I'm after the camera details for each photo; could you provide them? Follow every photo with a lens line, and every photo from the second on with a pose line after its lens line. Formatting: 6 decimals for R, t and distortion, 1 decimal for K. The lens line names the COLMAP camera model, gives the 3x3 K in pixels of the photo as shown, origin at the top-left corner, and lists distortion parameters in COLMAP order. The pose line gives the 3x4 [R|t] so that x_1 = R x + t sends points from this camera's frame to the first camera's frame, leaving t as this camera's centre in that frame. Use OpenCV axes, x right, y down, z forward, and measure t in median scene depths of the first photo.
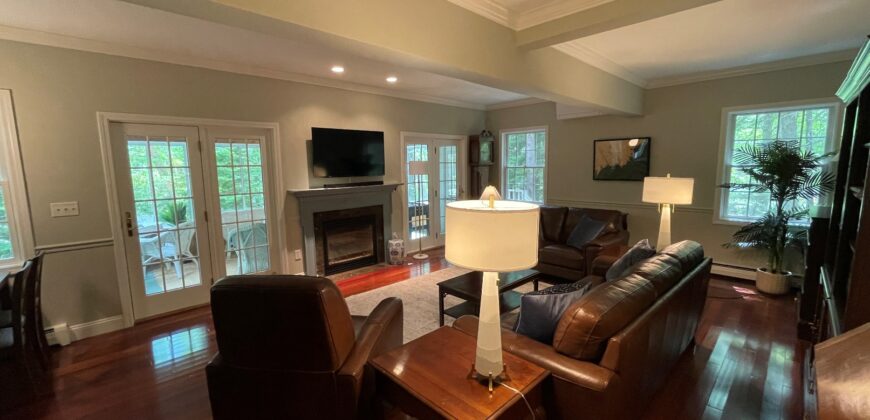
lens RADIAL K [[352.1, 0, 430.4], [0, 352.1, 210.3], [0, 0, 1]] dist [-0.000109, 0.000473]
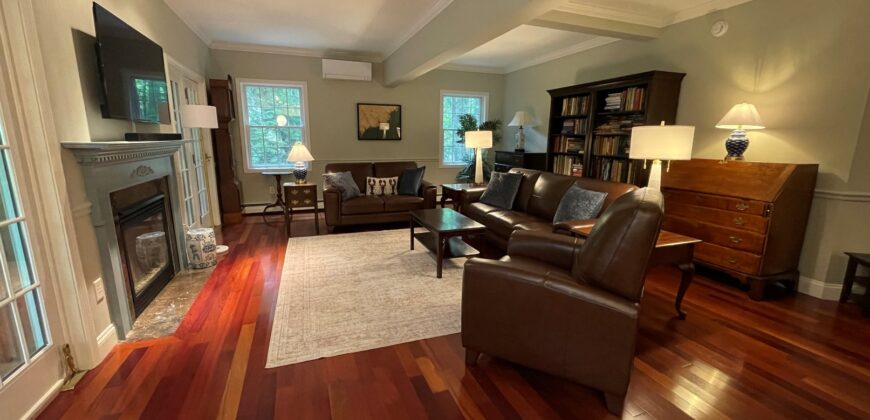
lens RADIAL K [[352.1, 0, 436.5], [0, 352.1, 209.5], [0, 0, 1]] dist [-0.000109, 0.000473]
pose [[0.377717, -0.162506, 0.911549, -0.596250], [0.104827, 0.985654, 0.132280, 0.011308], [-0.919968, 0.045591, 0.389333, 0.422985]]
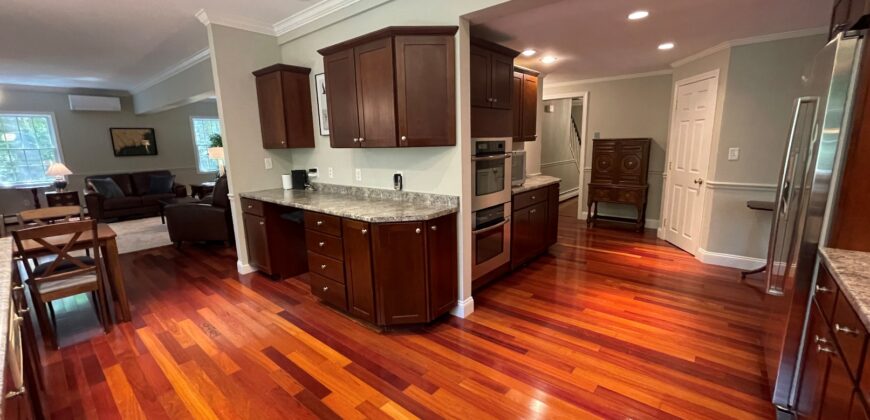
lens RADIAL K [[352.1, 0, 431.5], [0, 352.1, 207.7], [0, 0, 1]] dist [-0.000109, 0.000473]
pose [[-0.104954, -0.163443, 0.980954, -1.312971], [0.154476, 0.971750, 0.178437, 0.069056], [-0.982406, 0.170262, -0.076741, -0.124393]]
